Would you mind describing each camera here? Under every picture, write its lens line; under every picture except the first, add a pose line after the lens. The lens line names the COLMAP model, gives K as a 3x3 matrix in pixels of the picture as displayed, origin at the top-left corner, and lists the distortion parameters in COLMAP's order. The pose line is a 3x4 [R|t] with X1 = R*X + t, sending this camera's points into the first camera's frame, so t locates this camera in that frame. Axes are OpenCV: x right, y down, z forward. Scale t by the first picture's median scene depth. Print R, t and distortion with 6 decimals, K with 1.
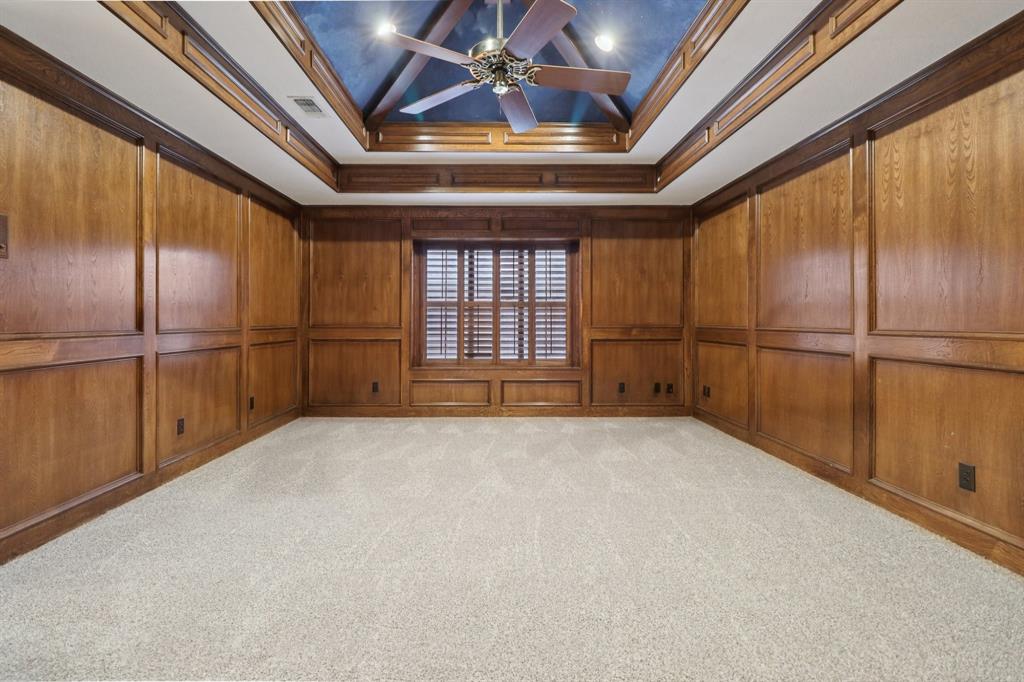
lens RADIAL K [[472.1, 0, 505.9], [0, 472.1, 318.5], [0, 0, 1]] dist [0.002287, 0.000002]
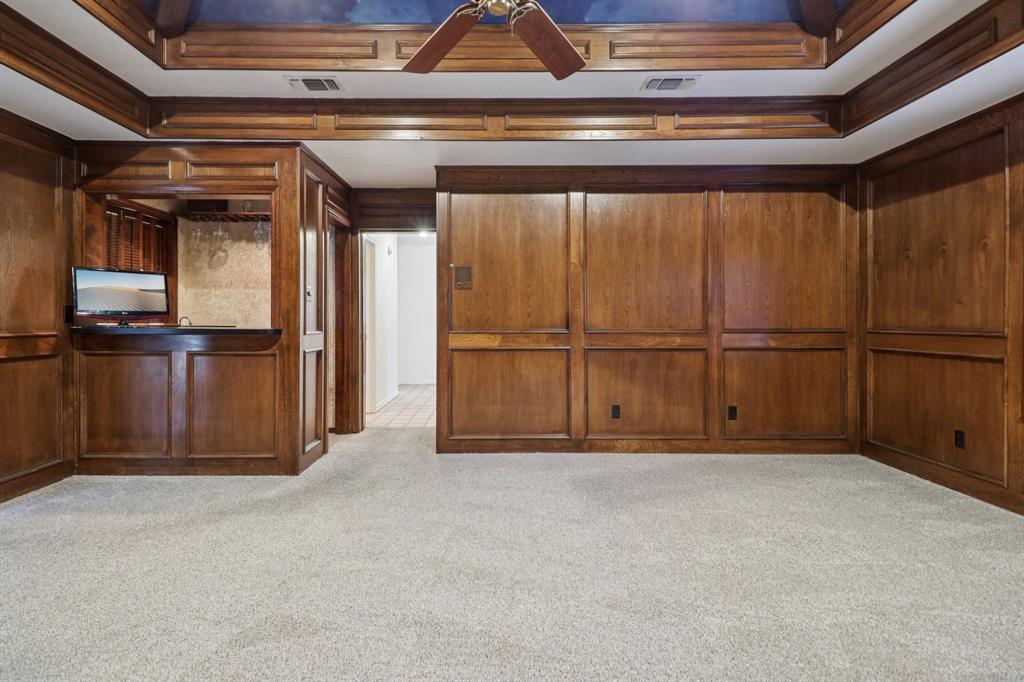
lens RADIAL K [[472.1, 0, 505.9], [0, 472.1, 318.5], [0, 0, 1]] dist [0.002287, 0.000002]
pose [[-0.026810, -0.002283, -0.999638, 0.476476], [0.005832, 0.999980, -0.002440, -0.003761], [0.999624, -0.005895, -0.026796, 0.716747]]
